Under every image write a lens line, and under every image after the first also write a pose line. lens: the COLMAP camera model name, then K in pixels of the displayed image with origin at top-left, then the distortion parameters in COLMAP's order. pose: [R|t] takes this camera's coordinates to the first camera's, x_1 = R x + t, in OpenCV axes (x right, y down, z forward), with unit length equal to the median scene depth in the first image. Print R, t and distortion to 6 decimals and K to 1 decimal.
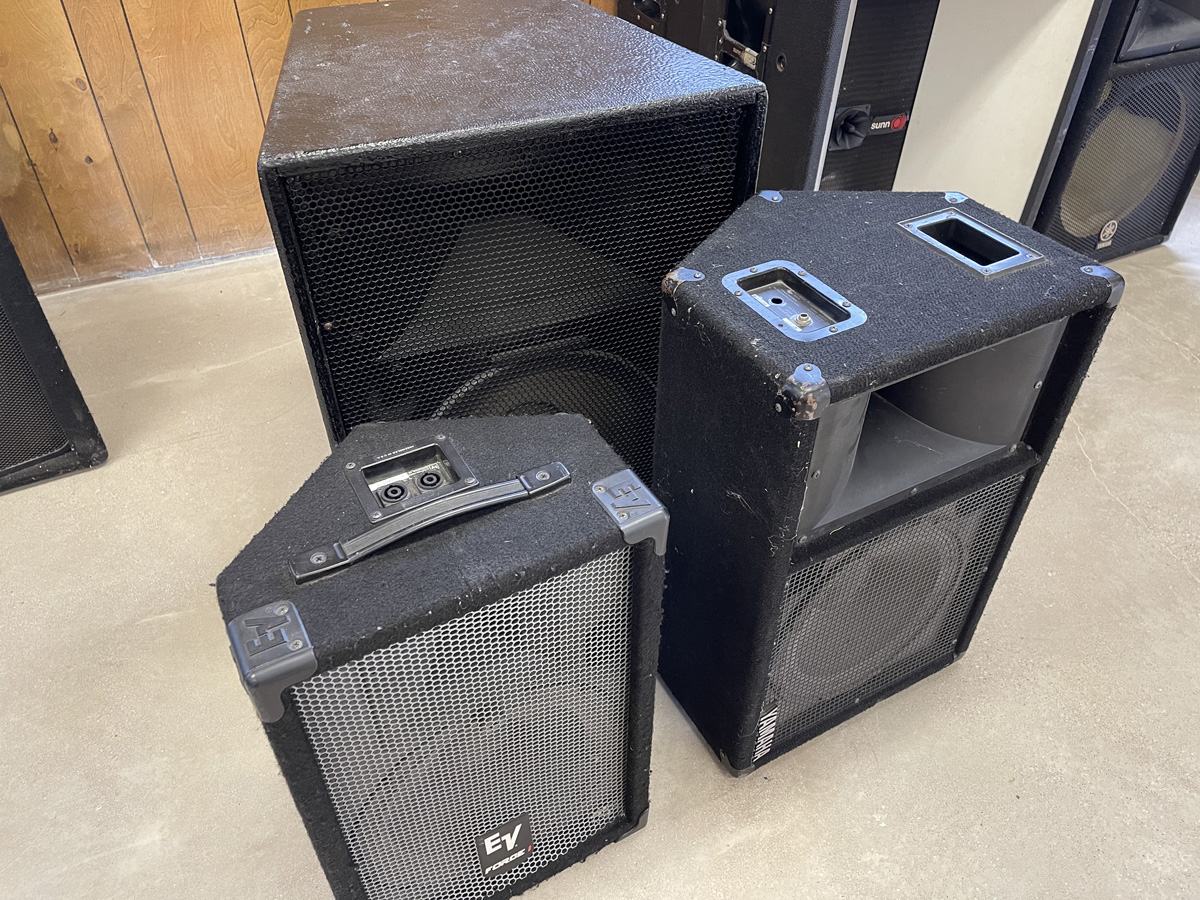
lens RADIAL K [[902.7, 0, 606.0], [0, 902.7, 456.4], [0, 0, 1]] dist [0.010242, -0.009291]
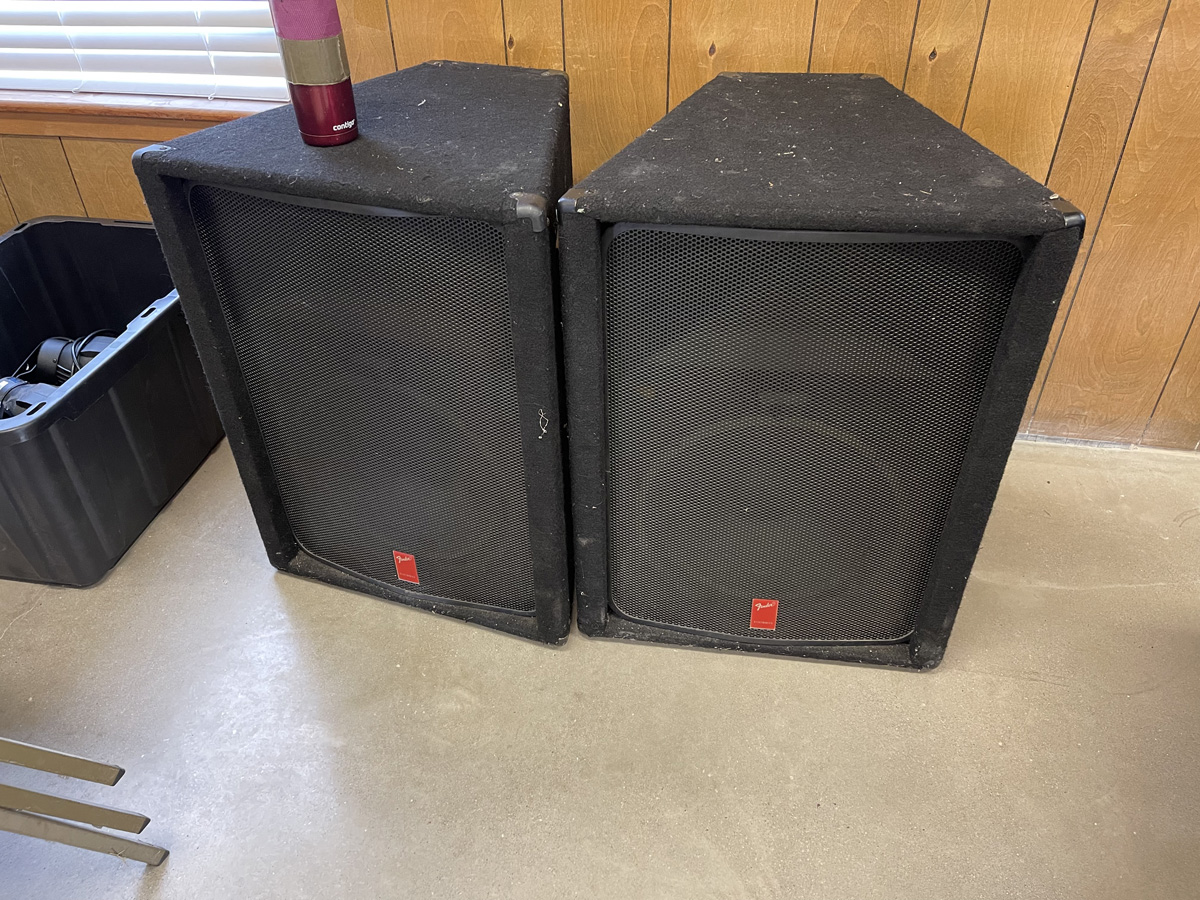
lens RADIAL K [[902.7, 0, 602.6], [0, 902.7, 449.1], [0, 0, 1]] dist [0.010242, -0.009291]
pose [[0.816775, 0.326787, -0.475488, -0.407534], [-0.365862, 0.930603, 0.011109, -0.072529], [0.446121, 0.164889, 0.879652, 0.062651]]
